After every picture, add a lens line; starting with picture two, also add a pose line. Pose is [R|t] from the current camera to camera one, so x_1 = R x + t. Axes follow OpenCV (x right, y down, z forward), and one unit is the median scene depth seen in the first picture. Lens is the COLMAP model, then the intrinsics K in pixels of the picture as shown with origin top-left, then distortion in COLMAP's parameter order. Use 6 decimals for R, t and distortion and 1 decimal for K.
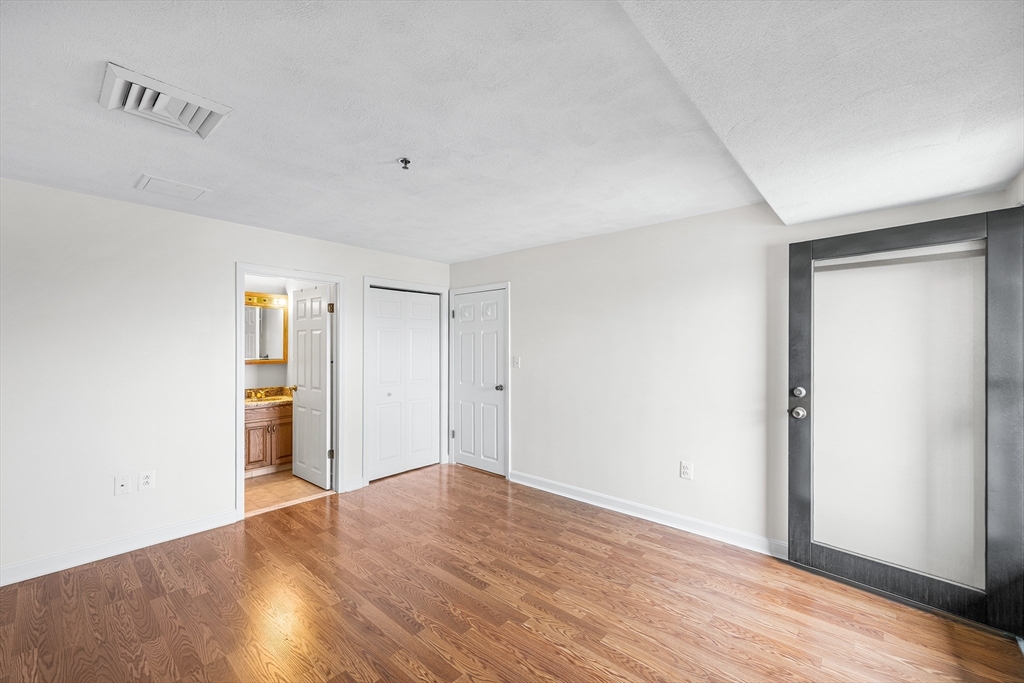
lens RADIAL K [[415.4, 0, 520.5], [0, 415.4, 344.5], [0, 0, 1]] dist [-0.000397, 0.000016]
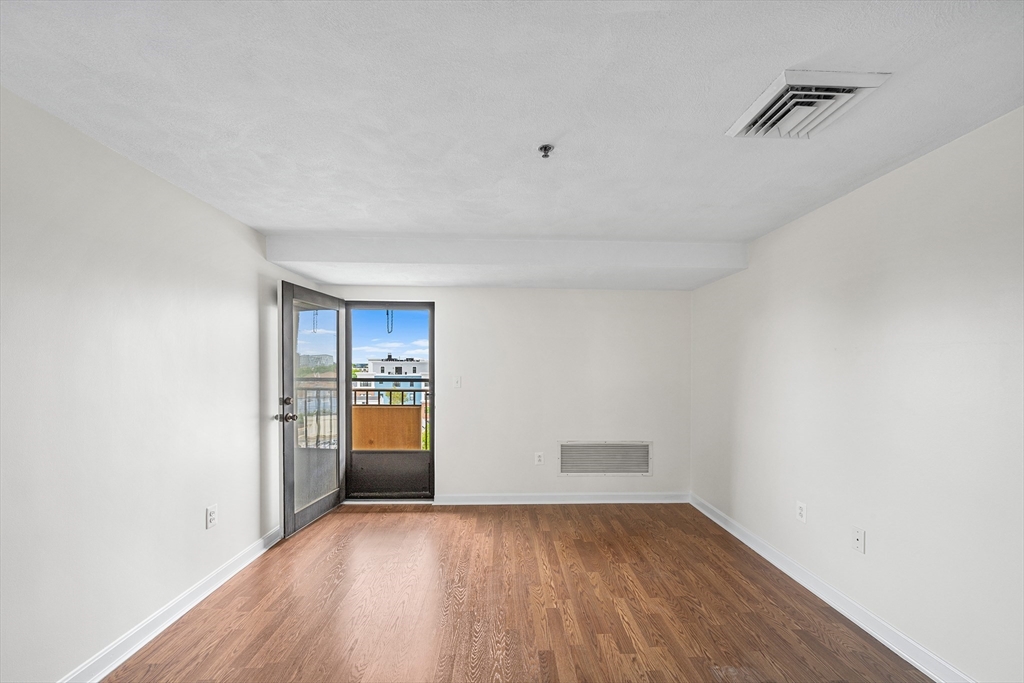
lens RADIAL K [[416.9, 0, 512.0], [0, 416.9, 366.6], [0, 0, 1]] dist [-0.000334, -0.000026]
pose [[-0.667736, -0.002483, 0.744394, -0.732914], [-0.006184, 0.999978, -0.002212, 0.011796], [-0.744373, -0.006080, -0.667737, 1.363189]]
